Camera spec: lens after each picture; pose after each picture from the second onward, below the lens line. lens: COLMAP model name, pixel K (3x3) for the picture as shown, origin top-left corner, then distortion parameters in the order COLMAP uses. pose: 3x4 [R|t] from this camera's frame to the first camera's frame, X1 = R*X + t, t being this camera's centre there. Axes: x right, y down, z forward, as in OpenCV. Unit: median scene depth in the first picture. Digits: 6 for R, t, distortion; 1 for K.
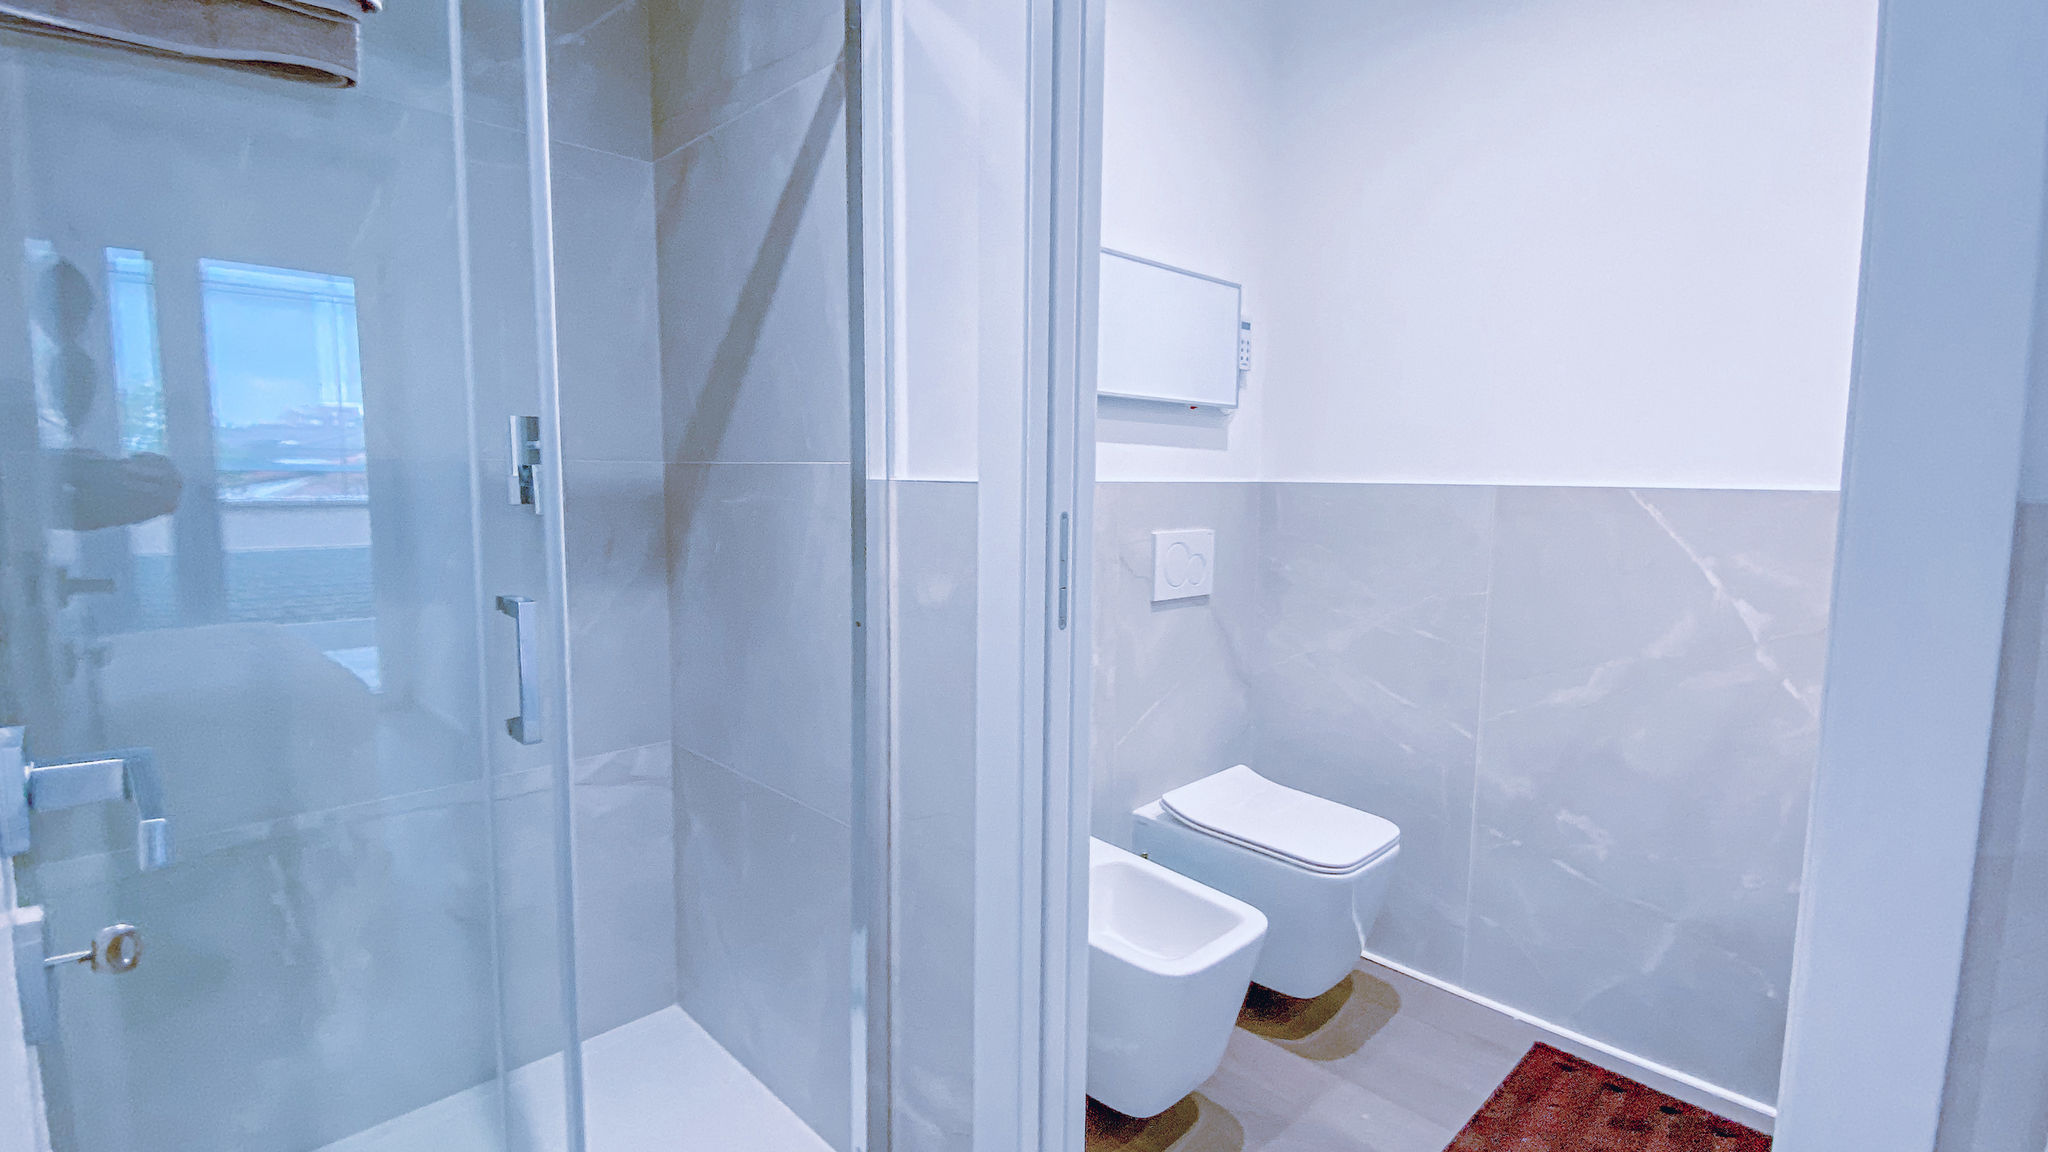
lens RADIAL K [[907.4, 0, 1002.6], [0, 907.4, 572.9], [0, 0, 1]] dist [-0.000583, -0.020927]
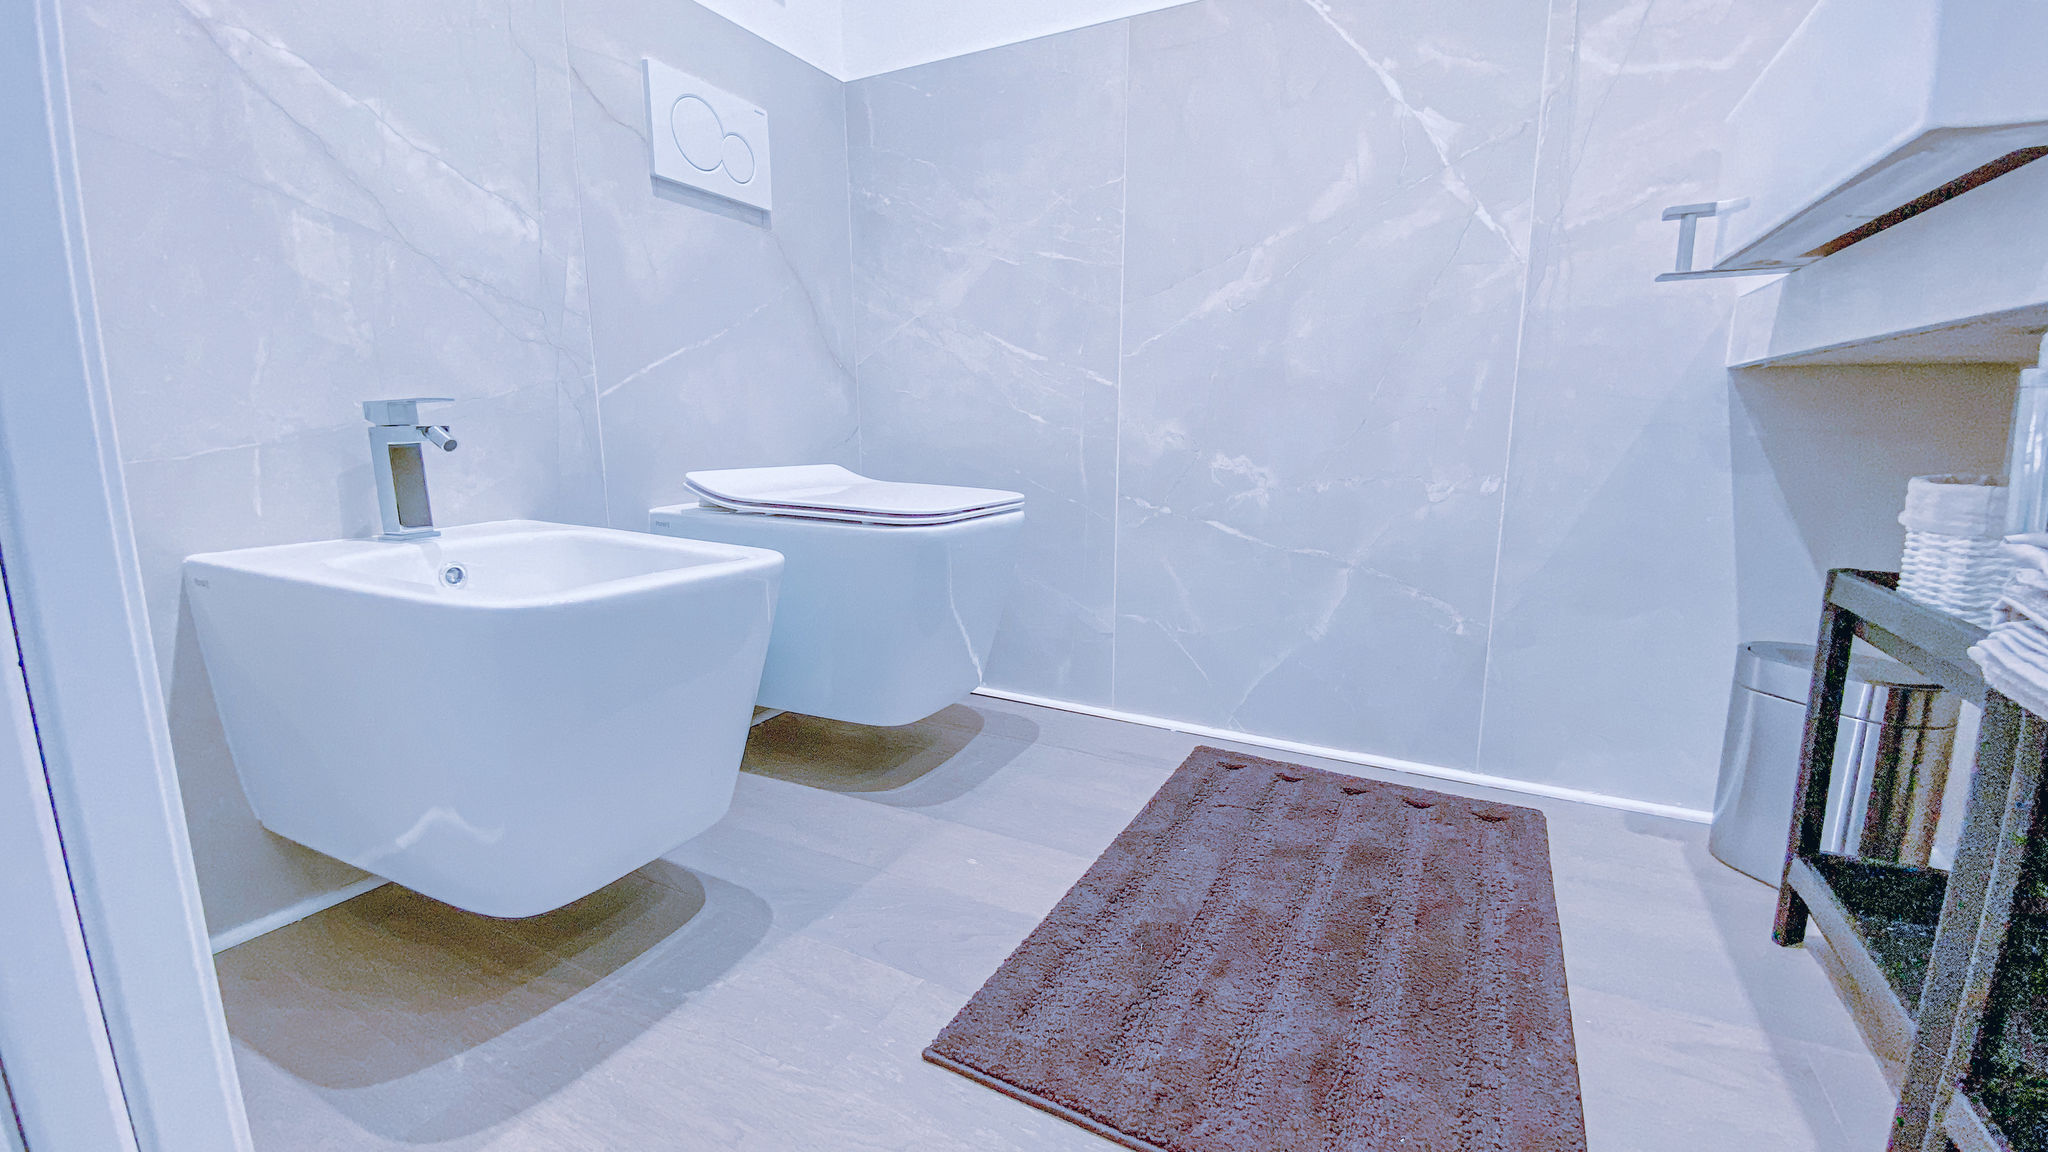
lens RADIAL K [[837.5, 0, 1019.8], [0, 837.5, 570.8], [0, 0, 1]] dist [0.025080, -0.022692]
pose [[0.944694, -0.066602, 0.321120, 0.224545], [0.039188, 0.995071, 0.091097, 0.298404], [-0.325605, -0.073475, 0.942647, 0.374751]]
